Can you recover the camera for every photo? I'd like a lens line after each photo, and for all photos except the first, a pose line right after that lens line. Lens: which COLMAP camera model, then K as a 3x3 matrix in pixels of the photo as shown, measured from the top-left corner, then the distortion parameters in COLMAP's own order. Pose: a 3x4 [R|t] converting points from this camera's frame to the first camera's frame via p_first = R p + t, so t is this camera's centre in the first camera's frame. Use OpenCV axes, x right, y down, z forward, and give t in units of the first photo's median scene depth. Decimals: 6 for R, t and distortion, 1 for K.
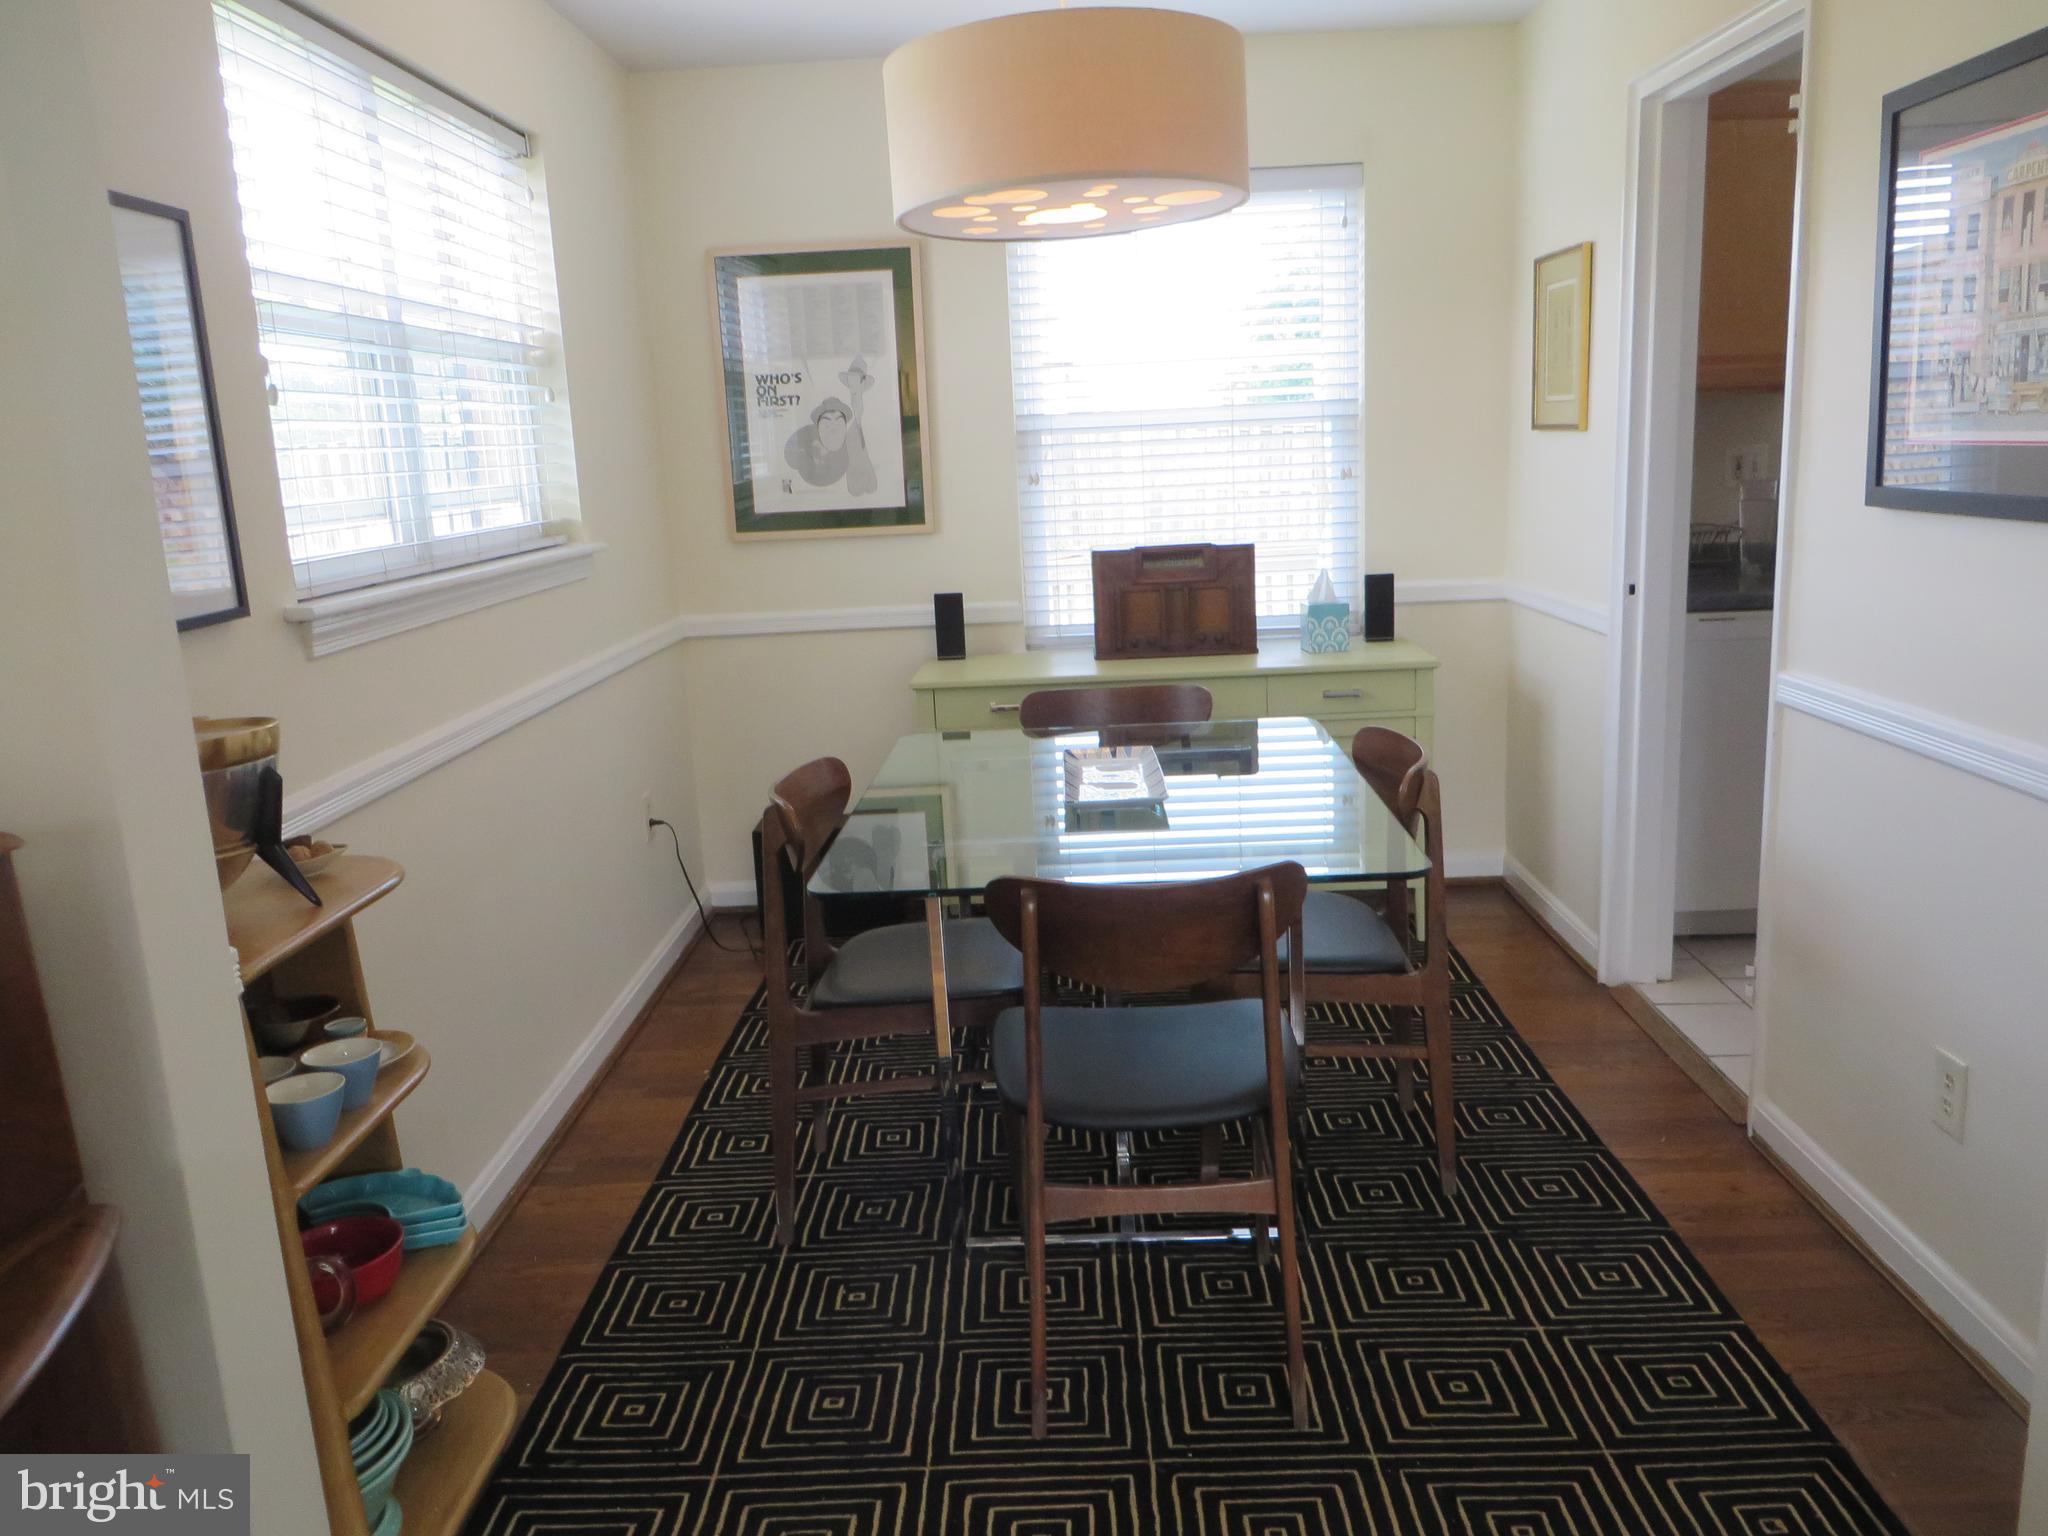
lens RADIAL K [[1501.2, 0, 1017.5], [0, 1501.2, 768.8], [0, 0, 1]] dist [-0.027159, 0.005274]
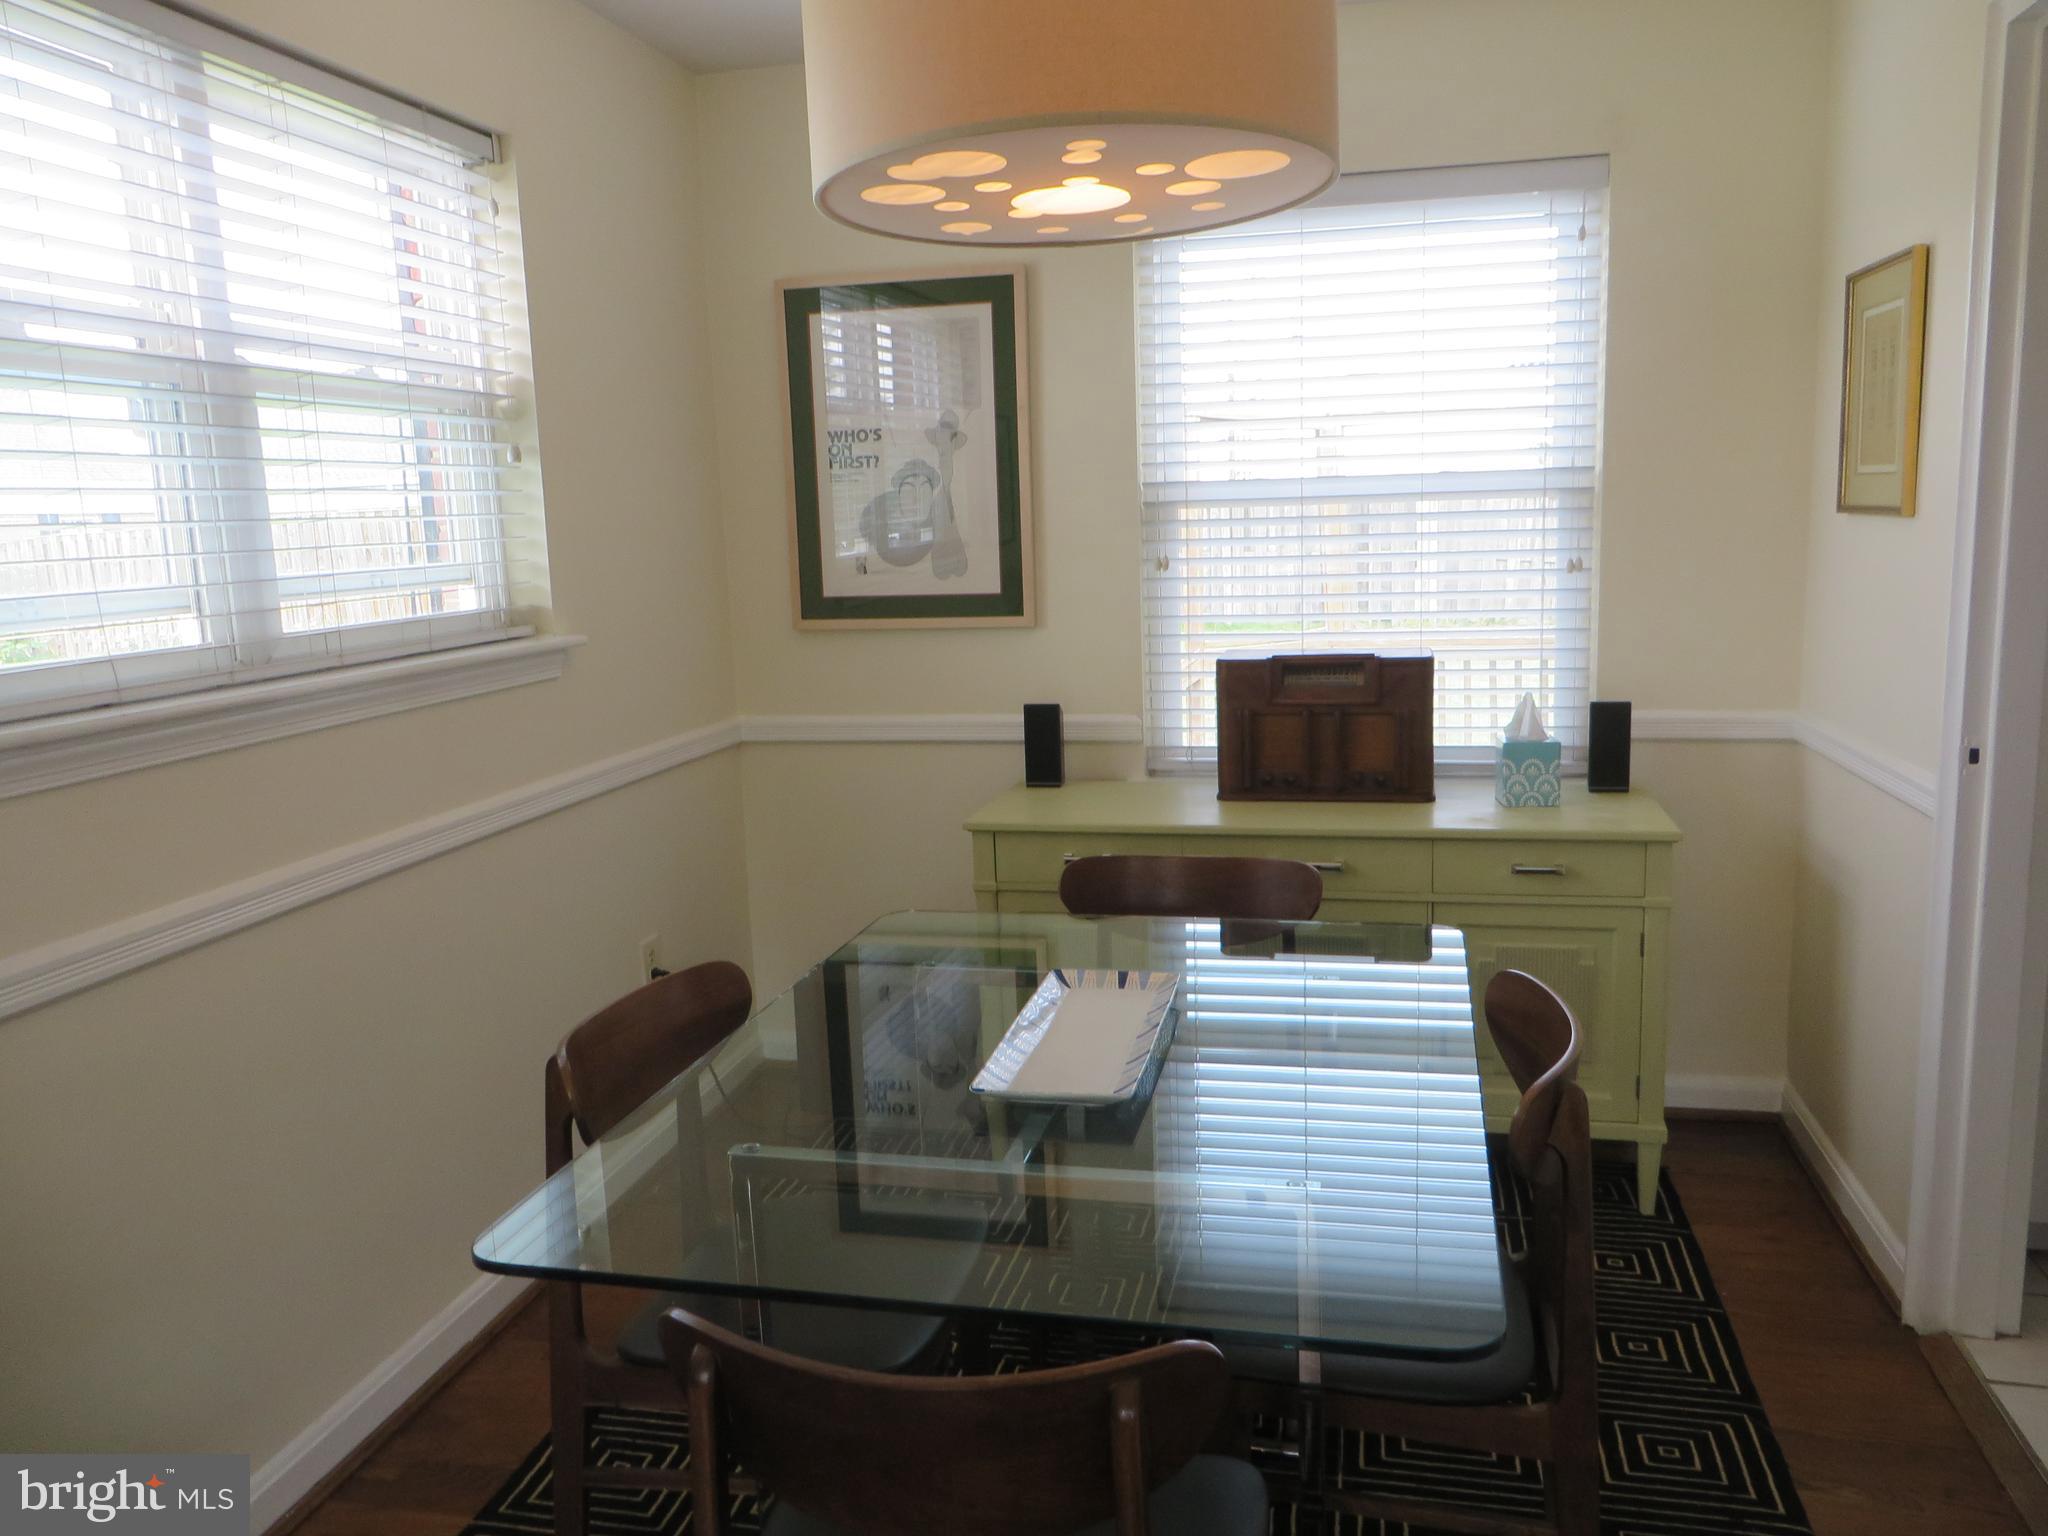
lens RADIAL K [[1501.2, 0, 1030.7], [0, 1501.2, 765.5], [0, 0, 1]] dist [-0.027159, 0.005274]
pose [[0.980478, 0.046748, -0.190988, 0.106360], [-0.054284, 0.997932, -0.034415, -0.059306], [0.188985, 0.044111, 0.980989, 0.229022]]
